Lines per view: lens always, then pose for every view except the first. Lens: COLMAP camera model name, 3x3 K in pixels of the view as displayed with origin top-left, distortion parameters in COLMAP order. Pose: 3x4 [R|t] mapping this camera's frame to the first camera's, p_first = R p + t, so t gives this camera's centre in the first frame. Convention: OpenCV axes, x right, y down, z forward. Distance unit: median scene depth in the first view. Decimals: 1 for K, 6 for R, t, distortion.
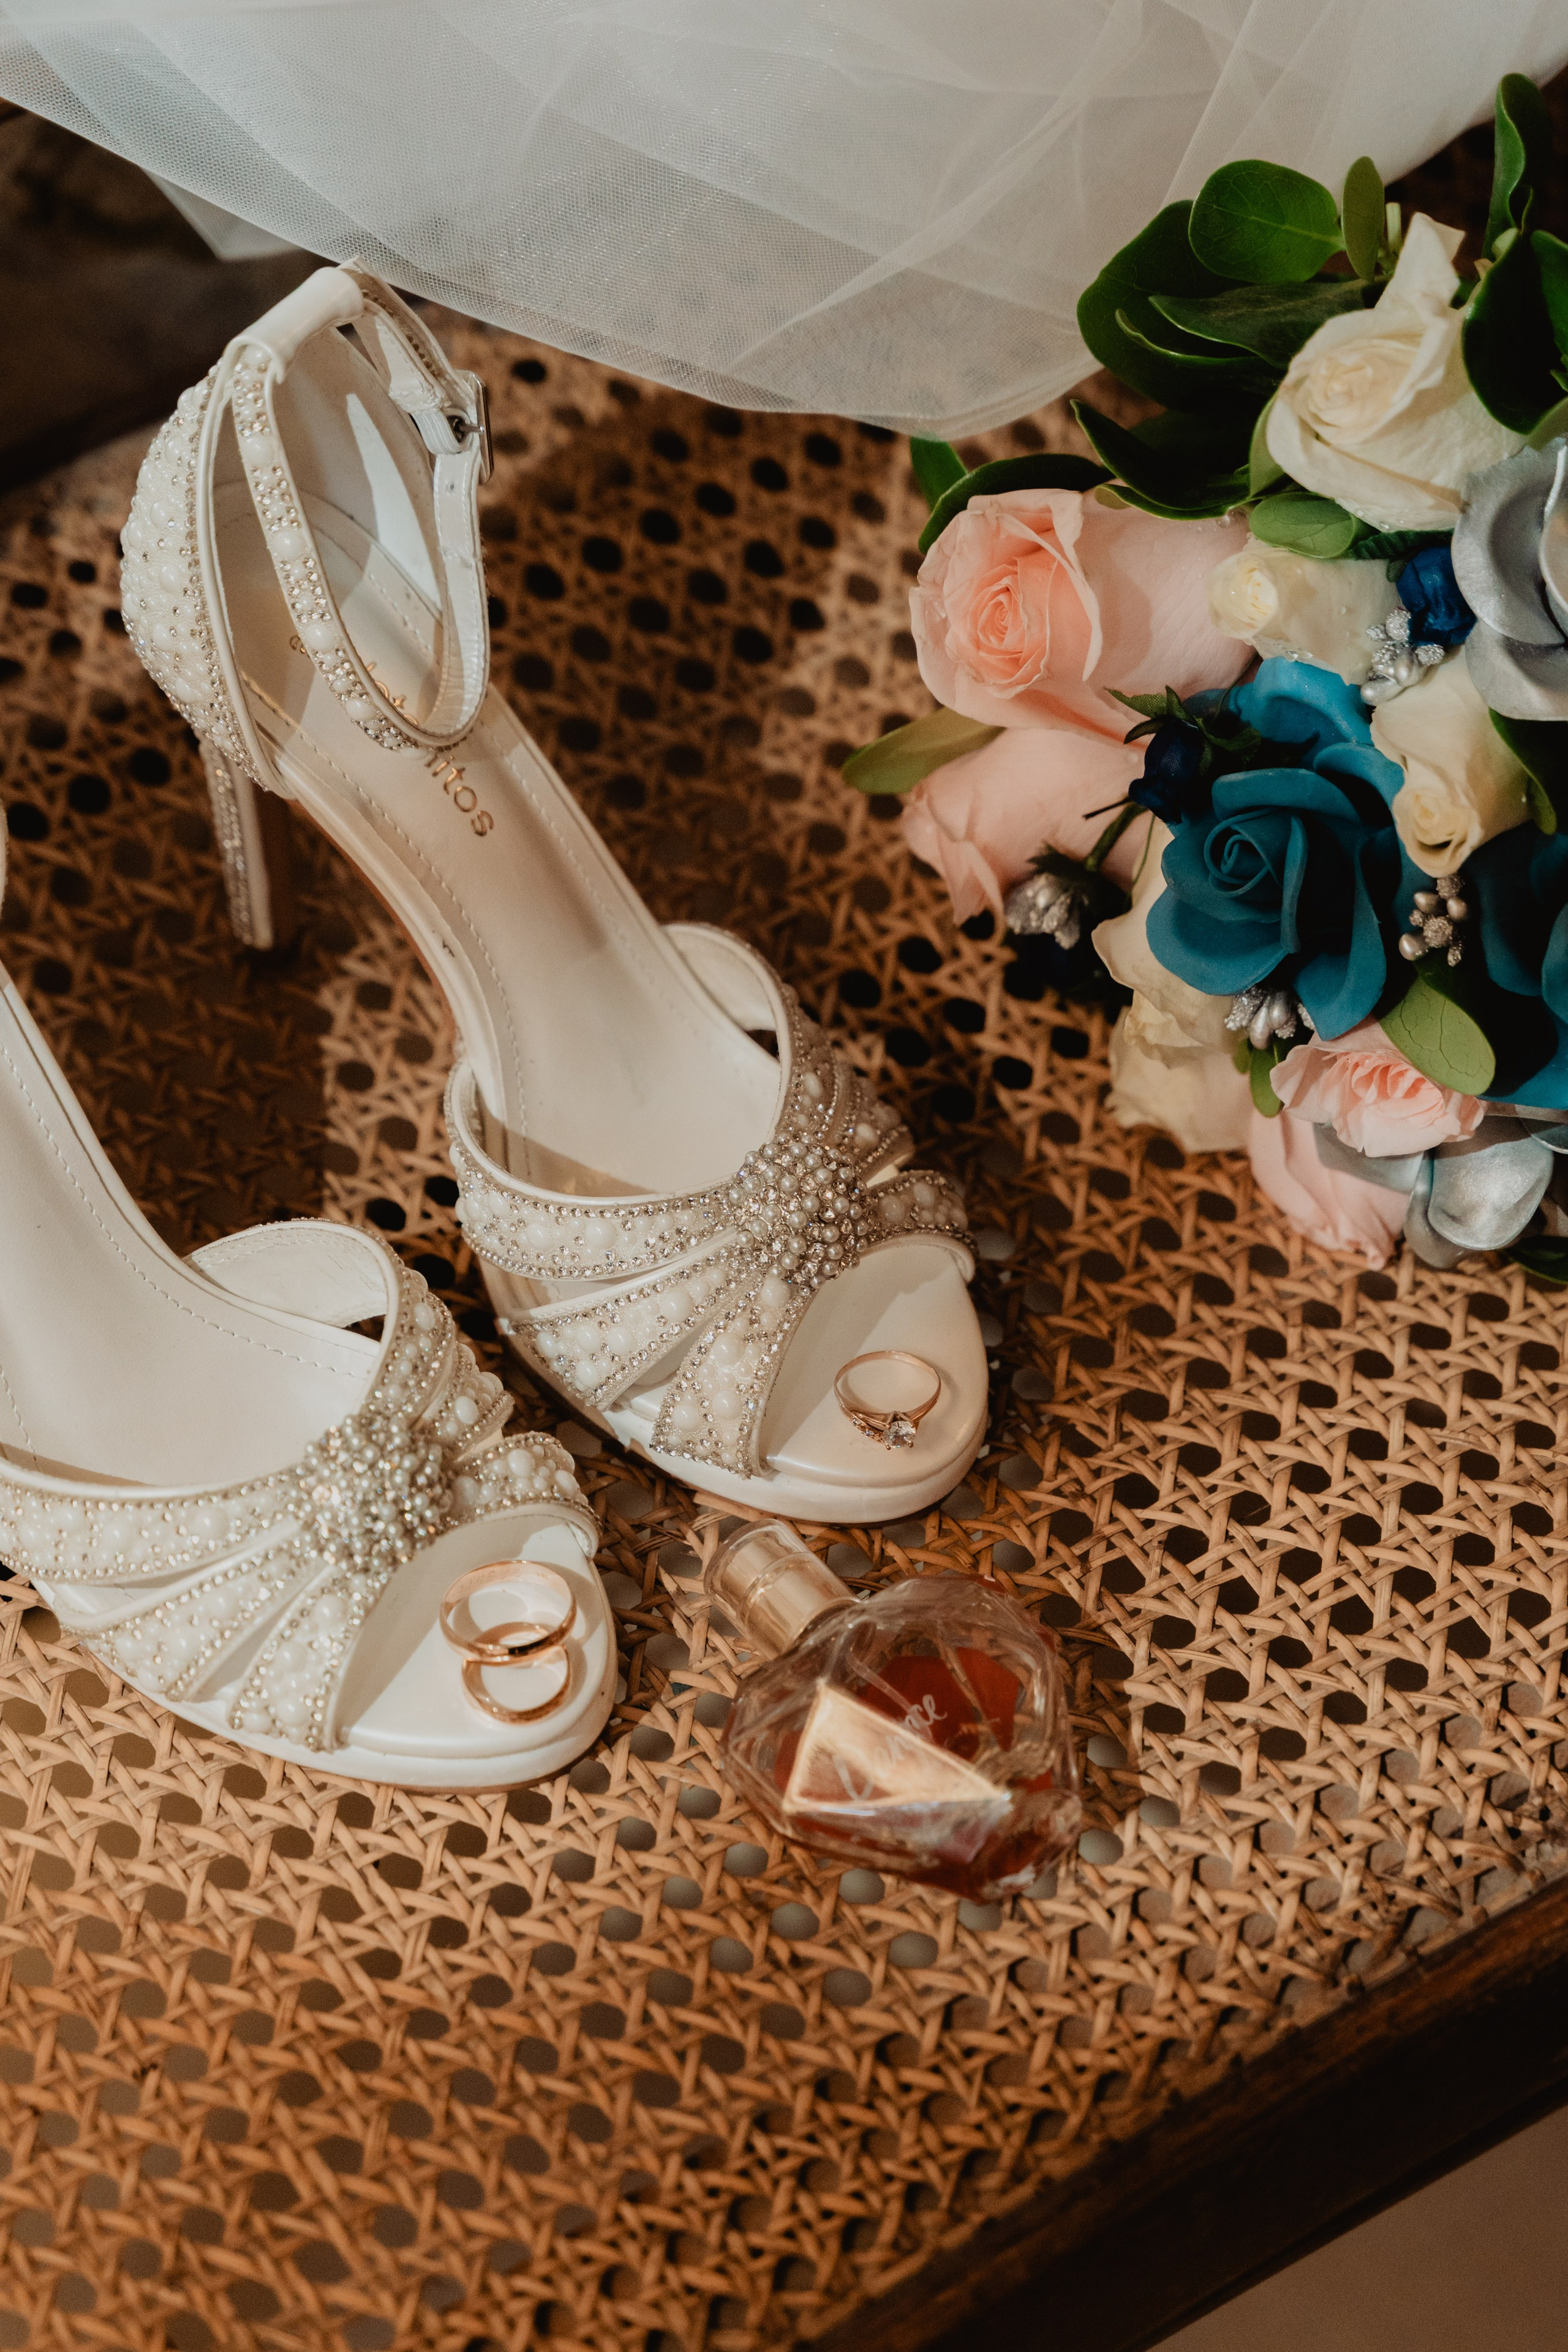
lens RADIAL K [[5345.8, 0, 776.6], [0, 5345.8, 1191.9], [0, 0, 1]] dist [0.032985, 0.000000]
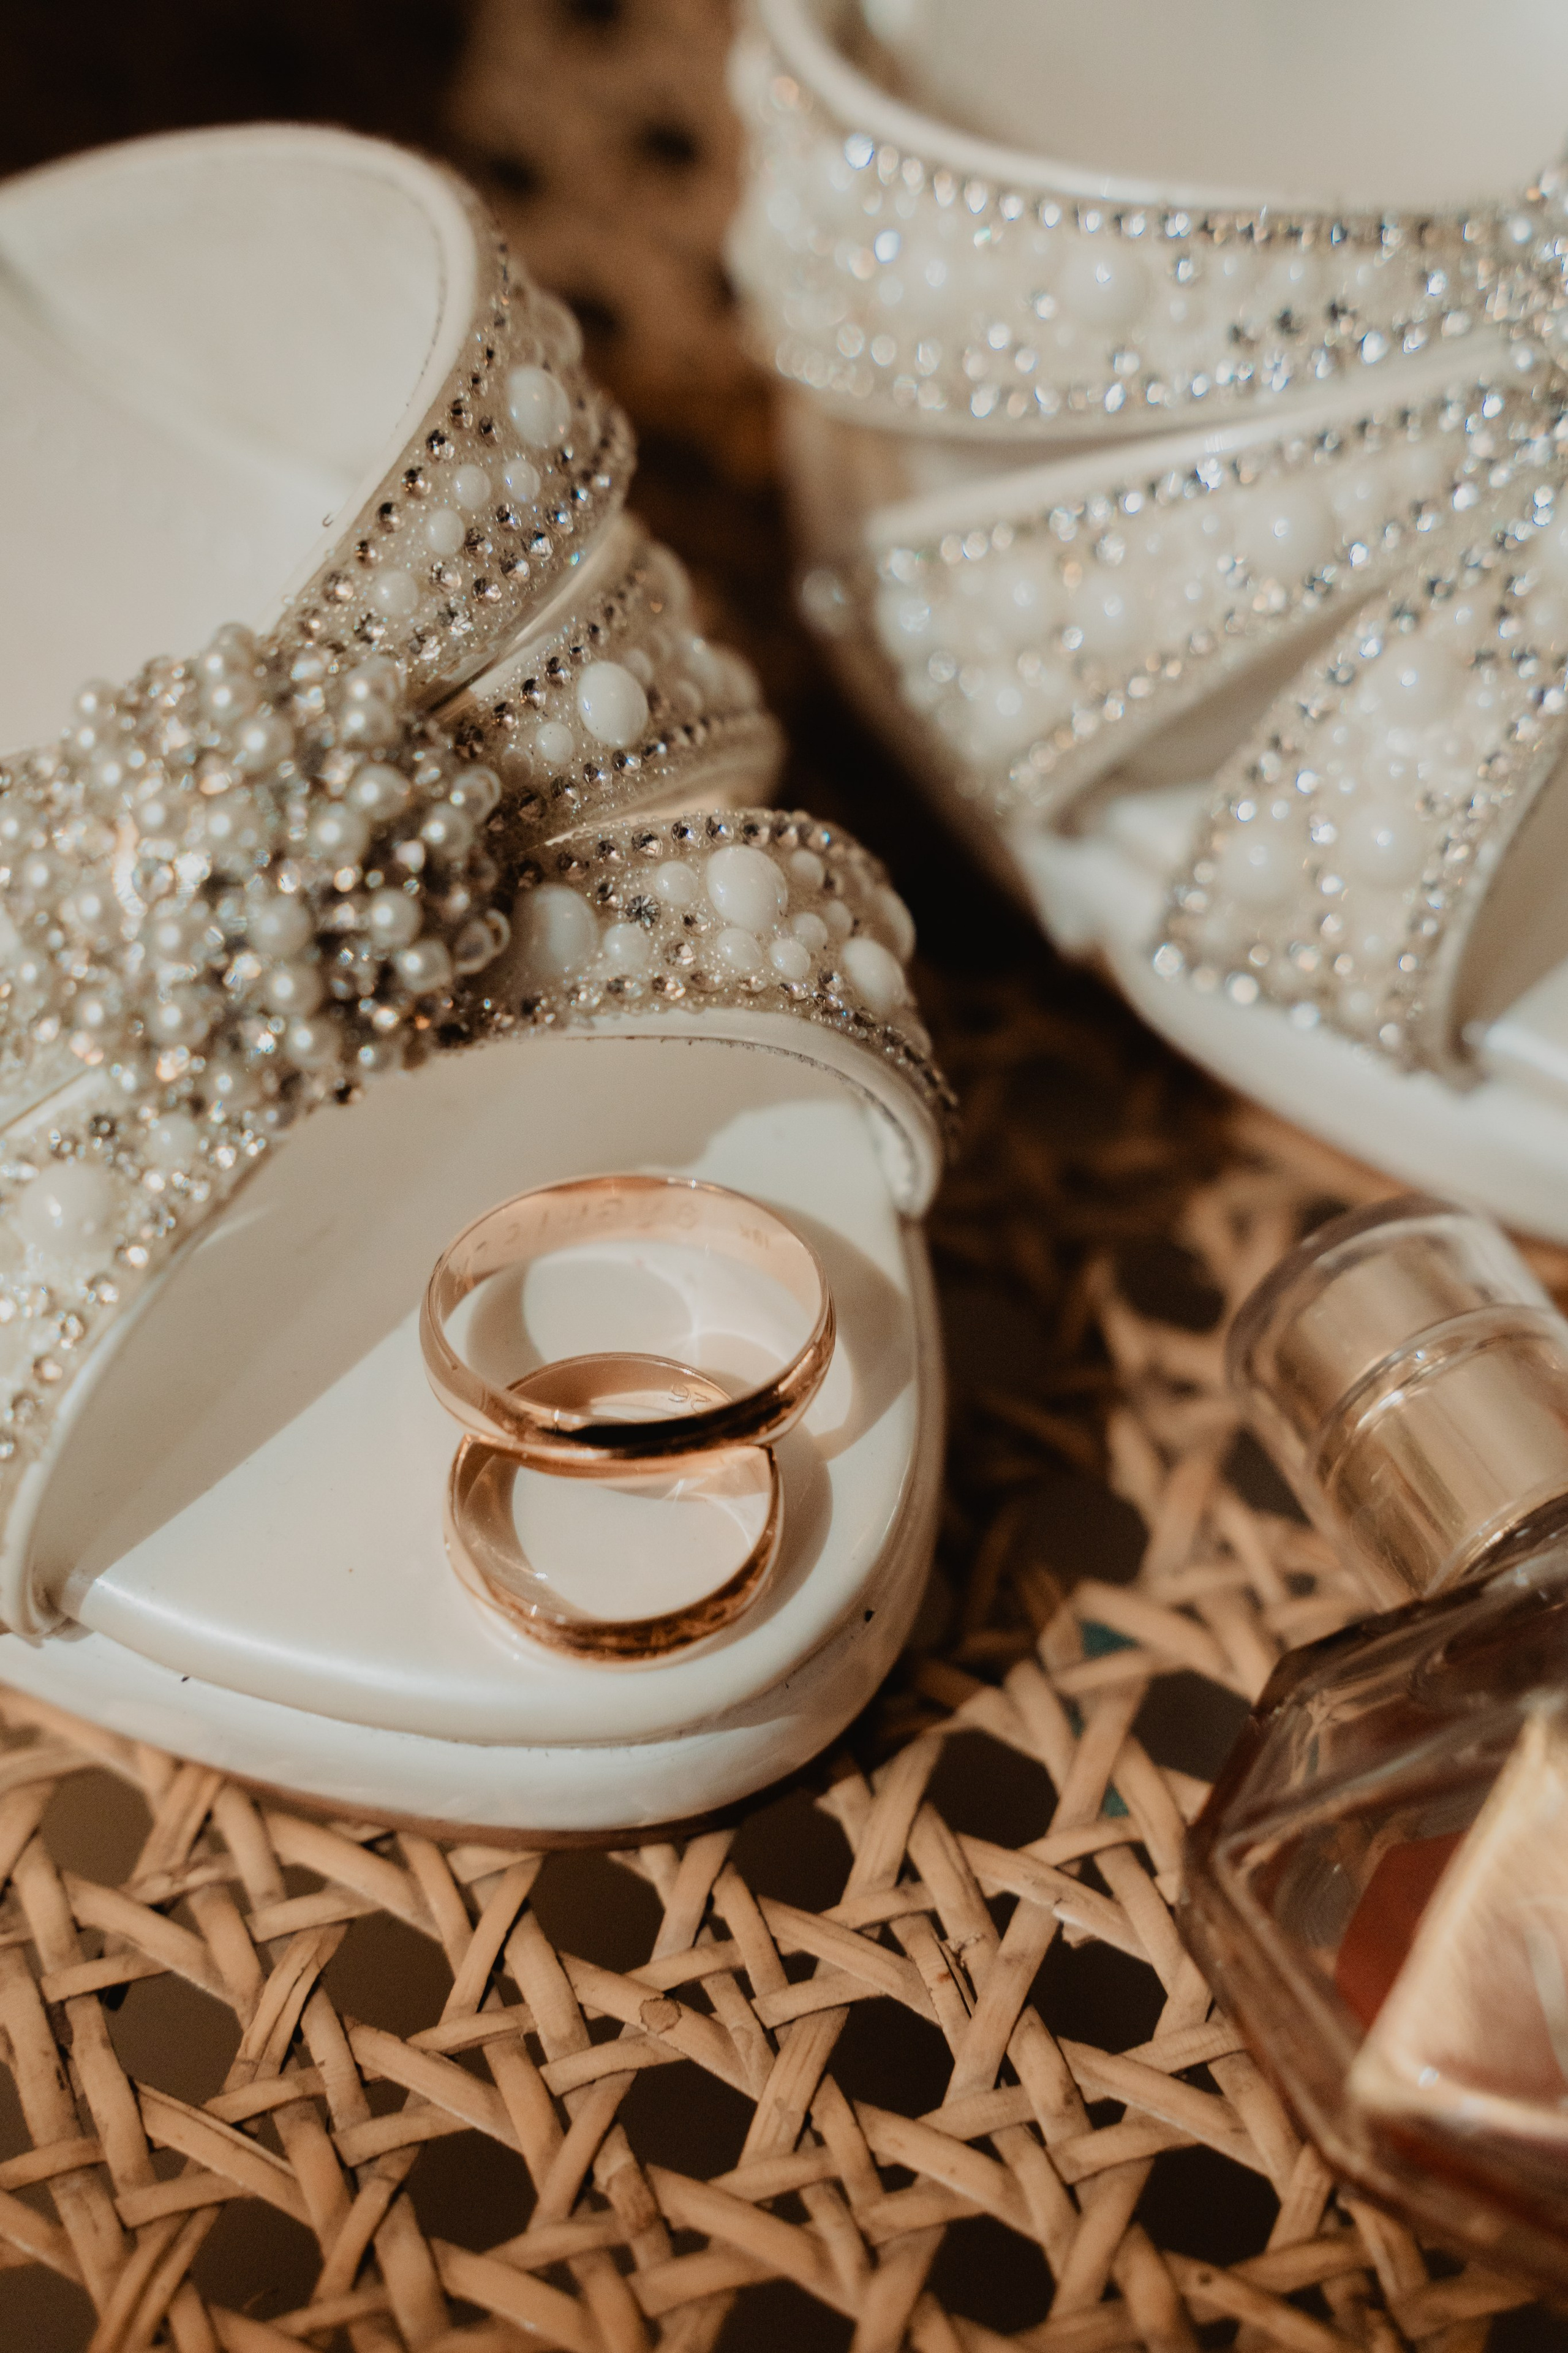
lens RADIAL K [[5347.6, 0, 802.9], [0, 5347.6, 1179.4], [0, 0, 1]] dist [0.032985, 0.000000]
pose [[0.979893, 0.172796, -0.099758, -0.008163], [-0.171098, 0.984927, 0.025398, 0.059920], [0.102643, -0.007818, 0.994688, 0.675288]]
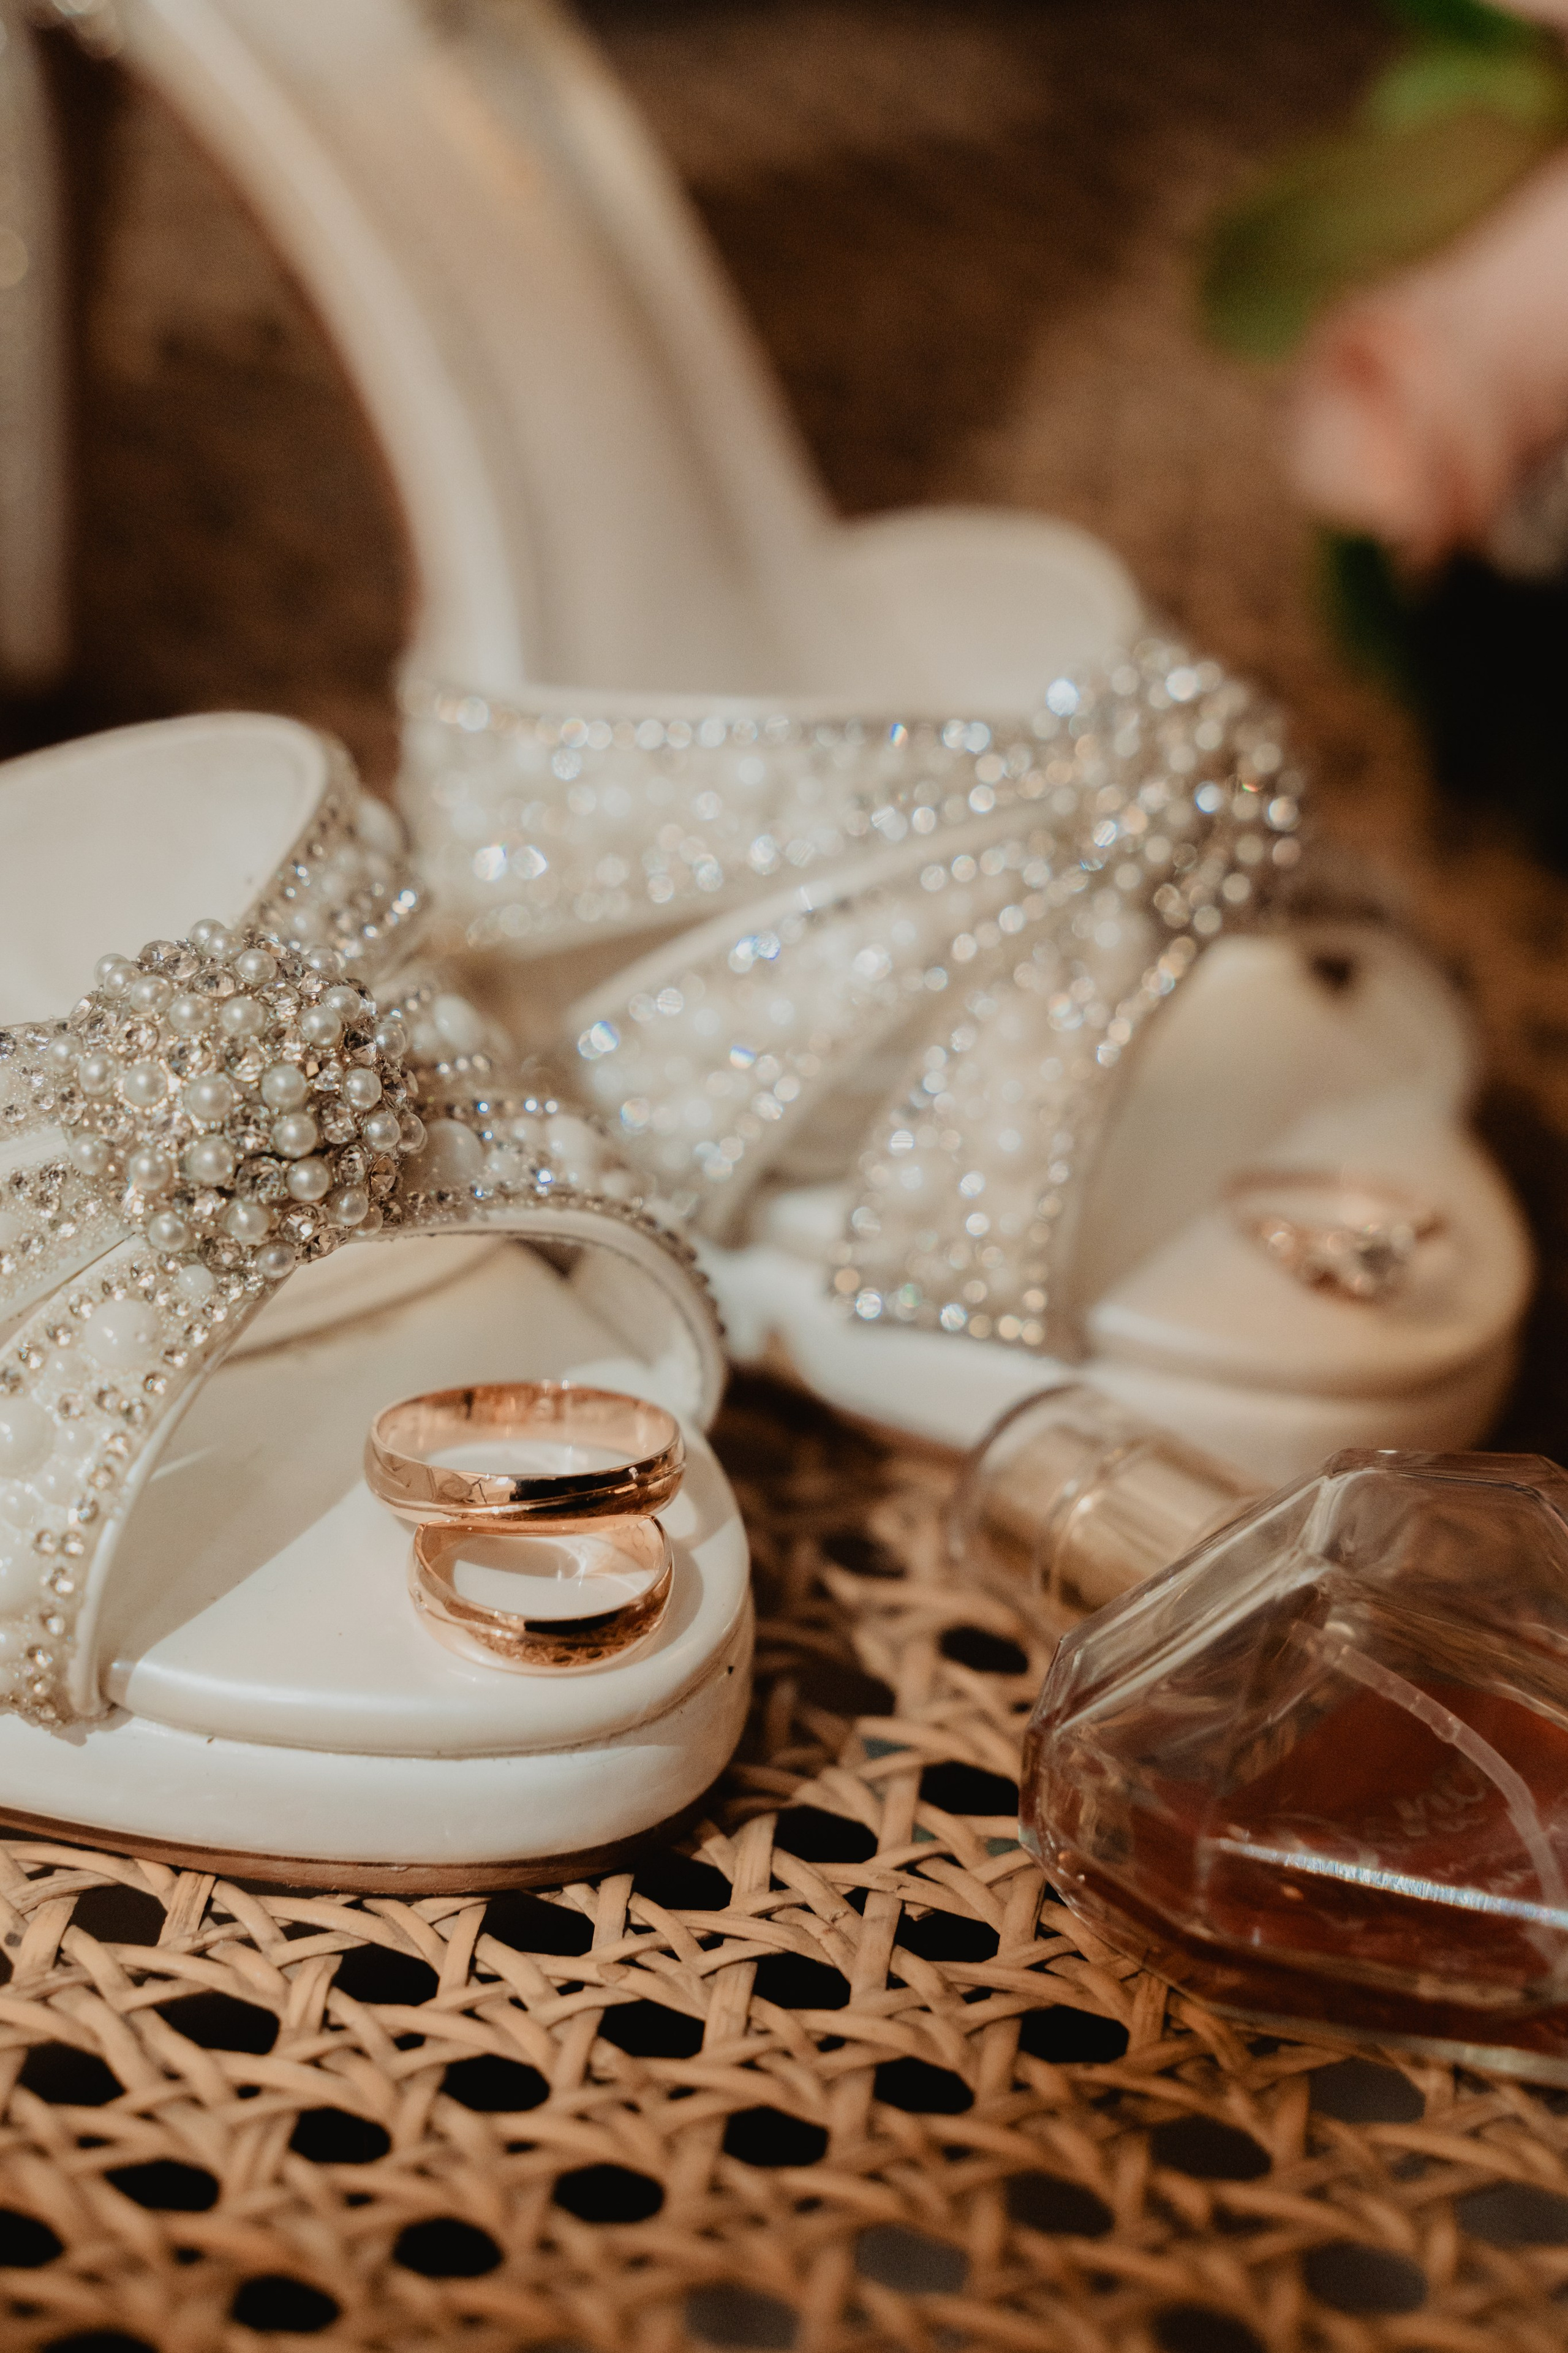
lens RADIAL K [[5347.6, 0, 769.4], [0, 5347.6, 1168.5], [0, 0, 1]] dist [0.032985, 0.000000]
pose [[0.995412, 0.074097, 0.060534, -0.058542], [-0.047349, 0.931250, -0.361291, 0.211653], [-0.083143, 0.356767, 0.930486, 0.595254]]
